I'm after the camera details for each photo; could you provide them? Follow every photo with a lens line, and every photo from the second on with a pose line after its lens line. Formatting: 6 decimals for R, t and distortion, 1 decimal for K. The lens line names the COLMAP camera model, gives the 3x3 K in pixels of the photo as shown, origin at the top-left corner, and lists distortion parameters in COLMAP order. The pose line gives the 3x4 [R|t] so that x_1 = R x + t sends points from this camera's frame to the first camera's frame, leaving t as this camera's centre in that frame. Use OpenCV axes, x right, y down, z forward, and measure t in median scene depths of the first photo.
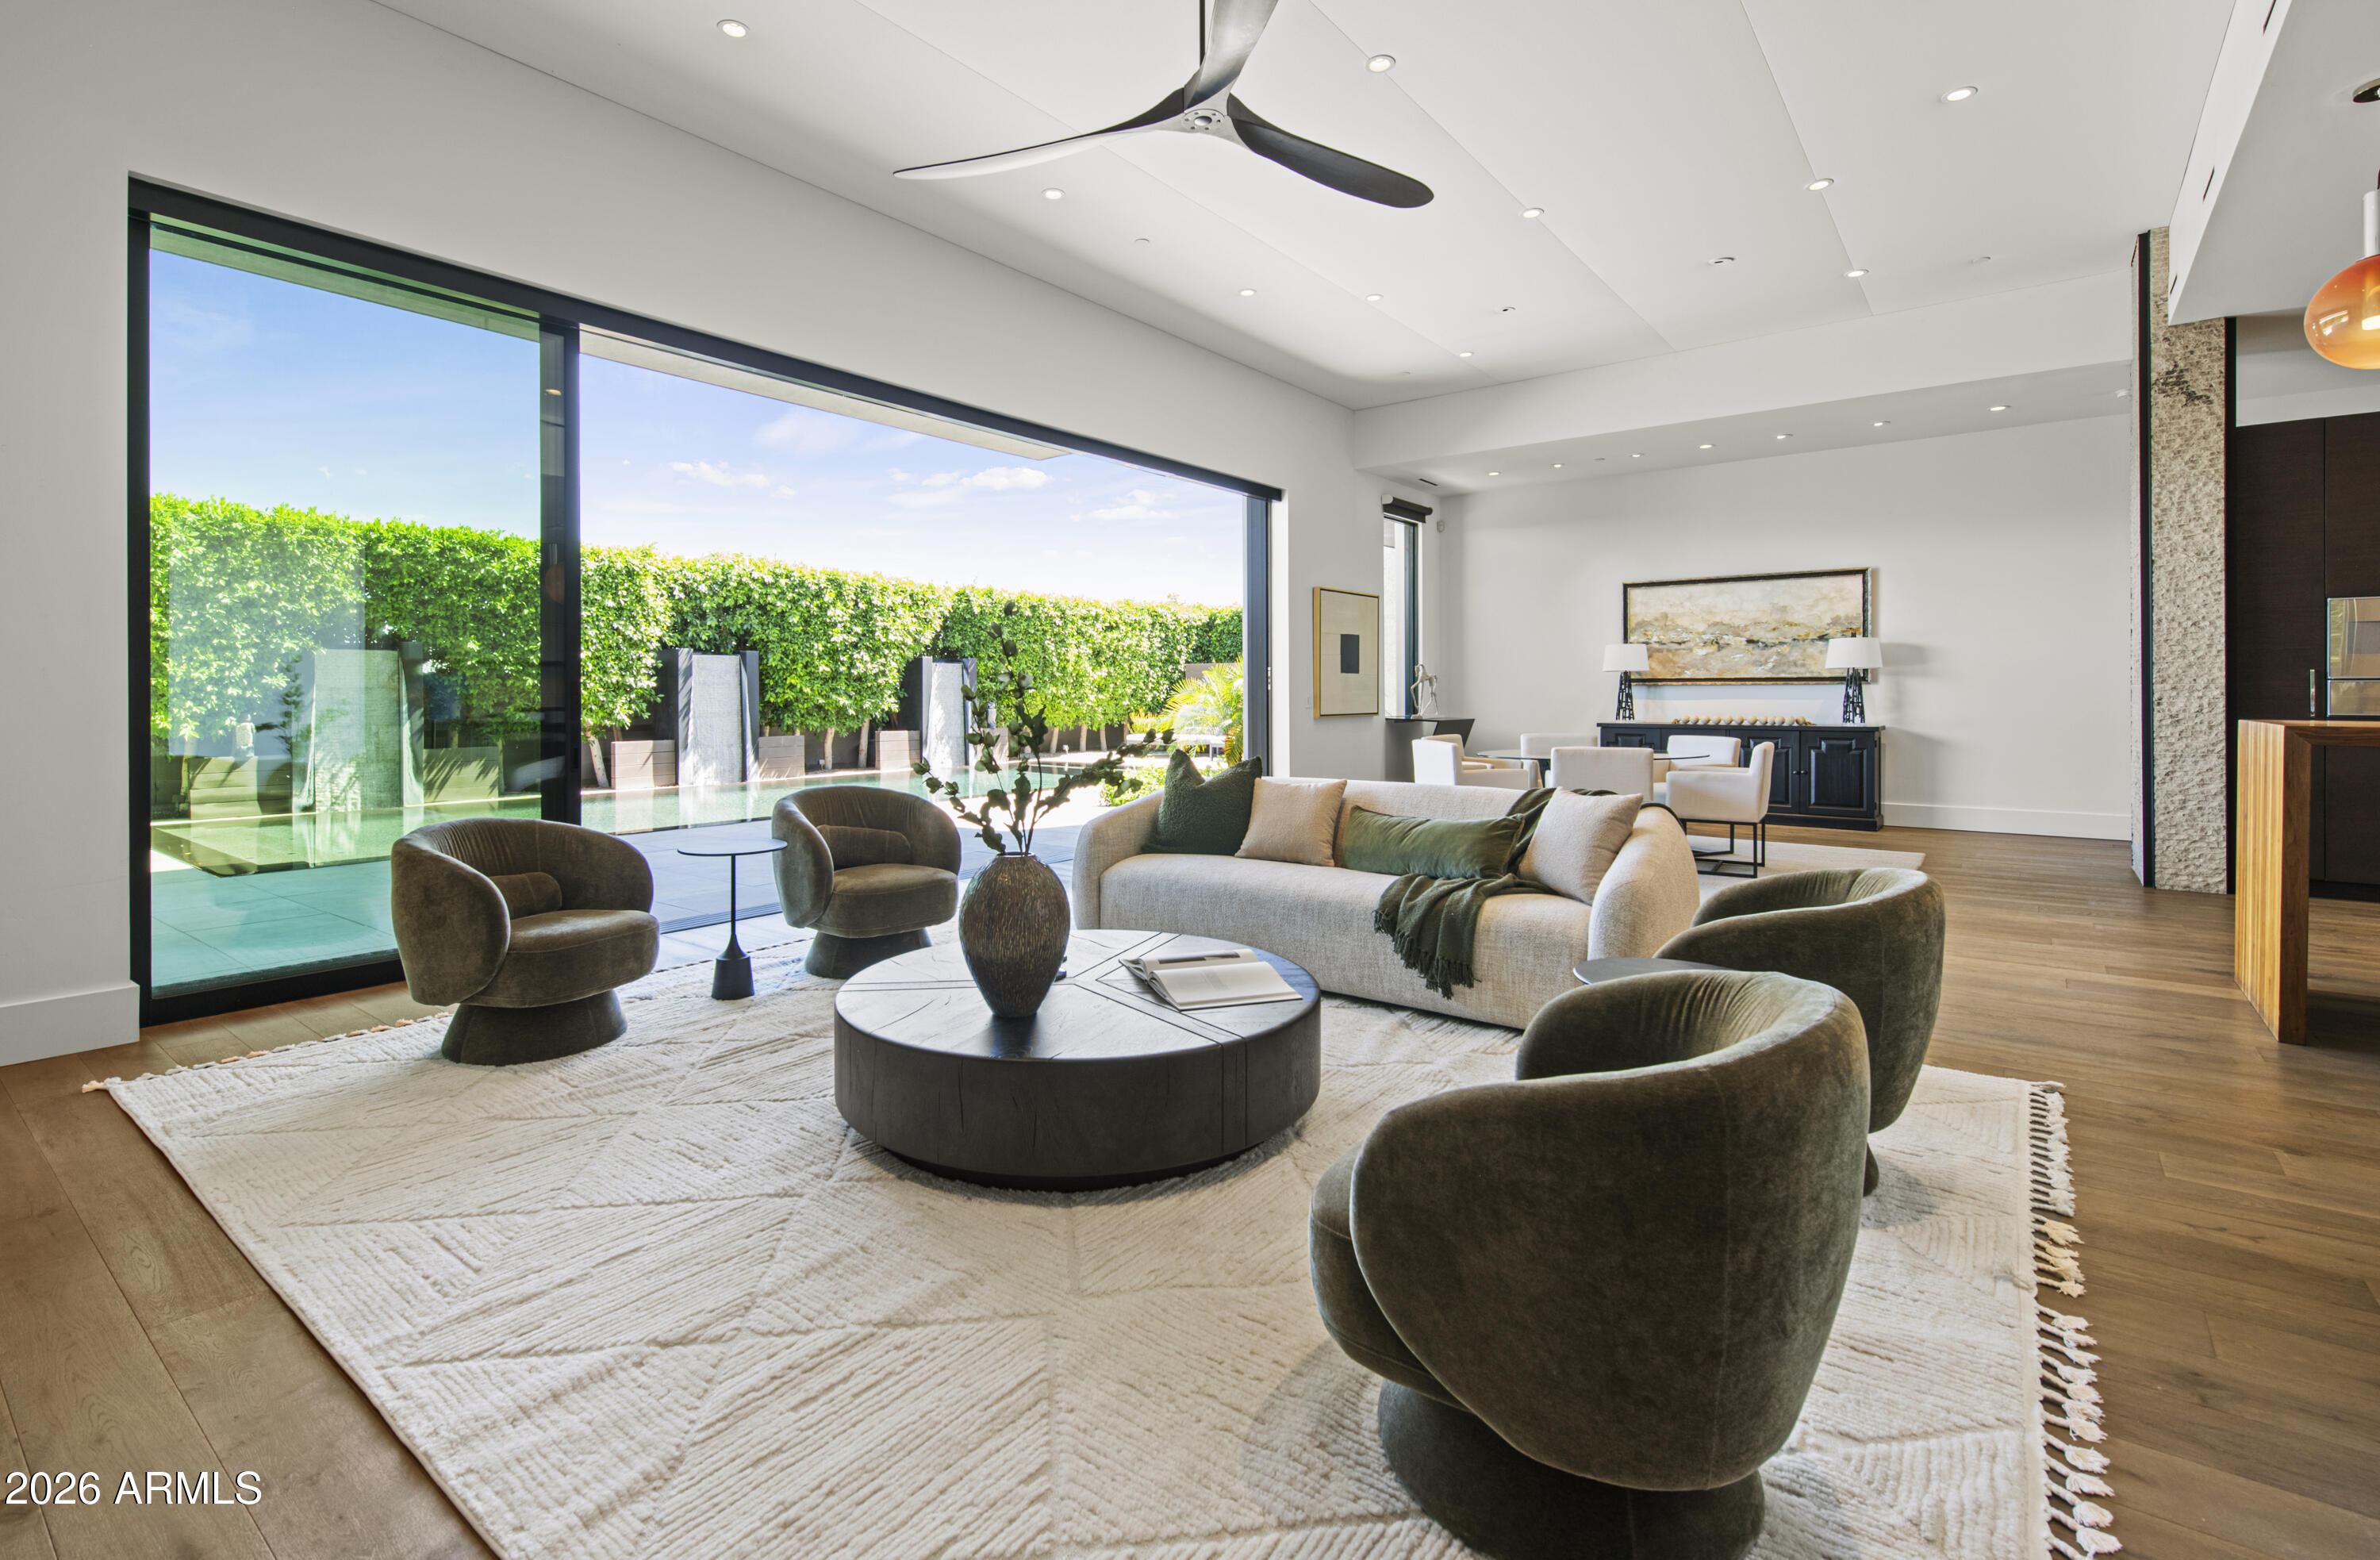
lens RADIAL K [[1082.9, 0, 1187.0], [0, 1082.9, 690.8], [0, 0, 1]] dist [0.000371, 0.000082]
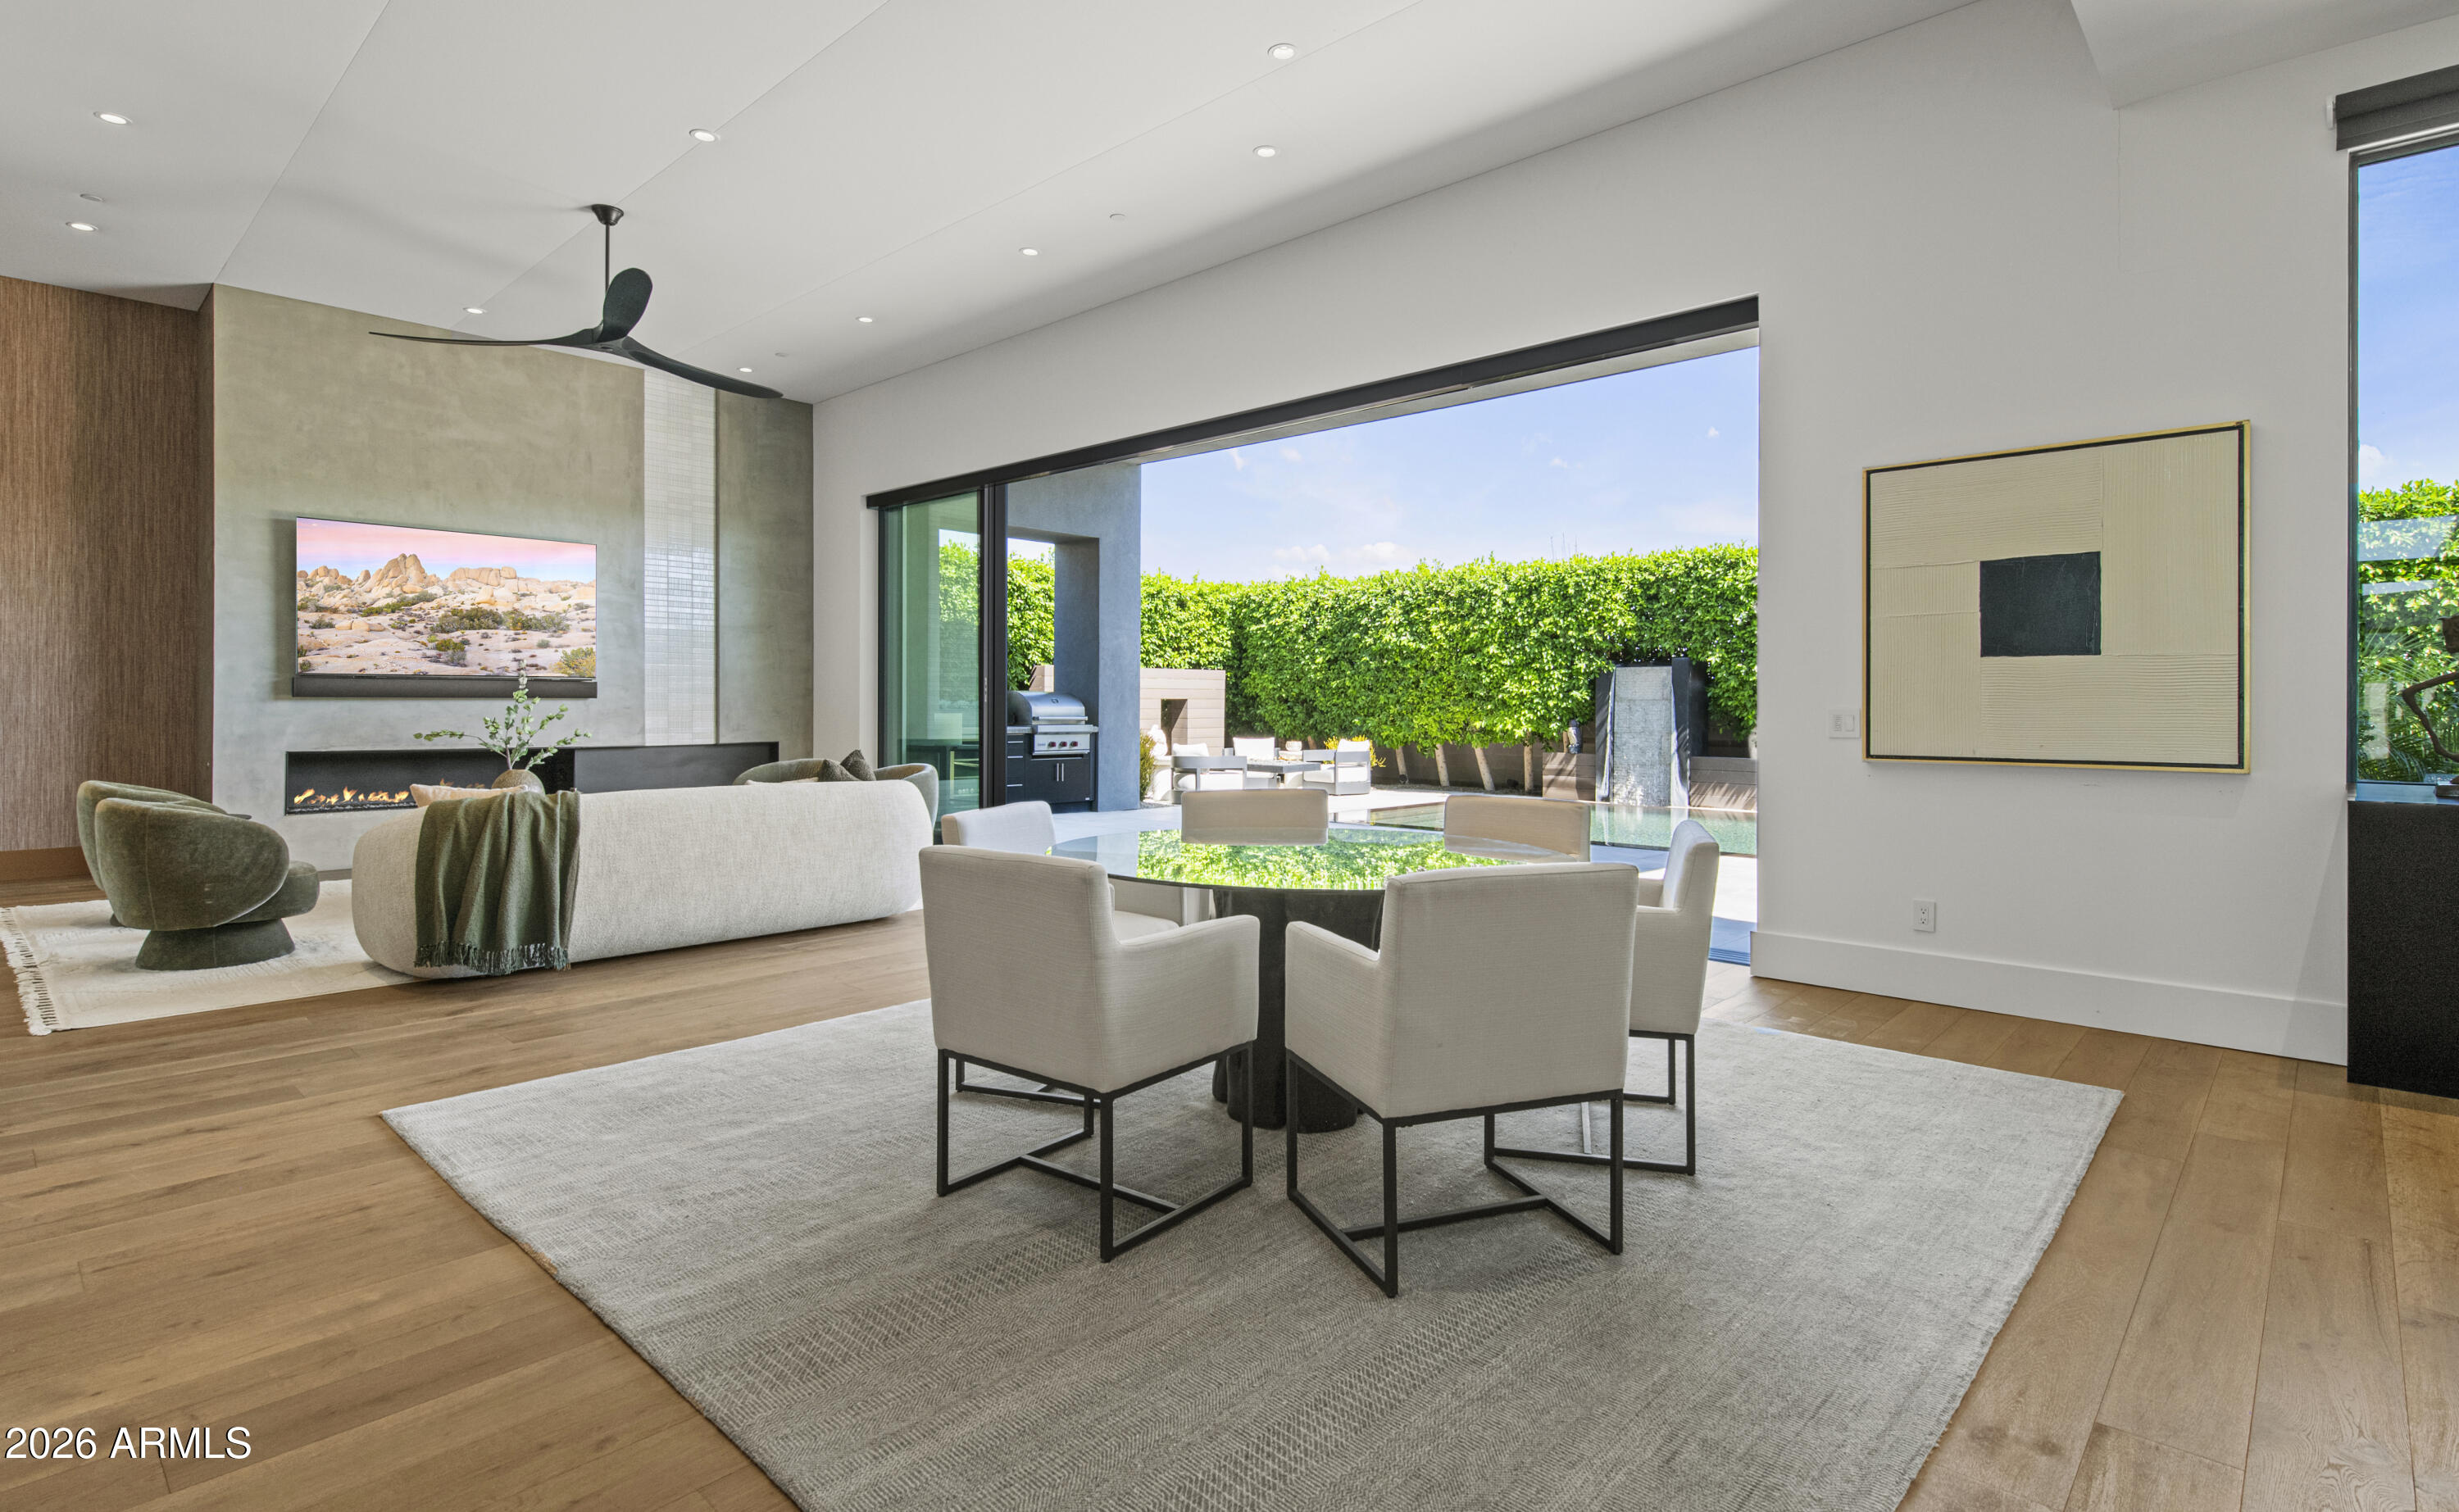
lens RADIAL K [[1202.7, 0, 1225.9], [0, 1202.7, 712.5], [0, 0, 1]] dist [-0.000287, -0.000160]
pose [[-0.093033, 0.005122, -0.995650, 0.580675], [0.001583, 0.999986, 0.004996, 0.004237], [0.995662, -0.001111, -0.093040, 0.705867]]
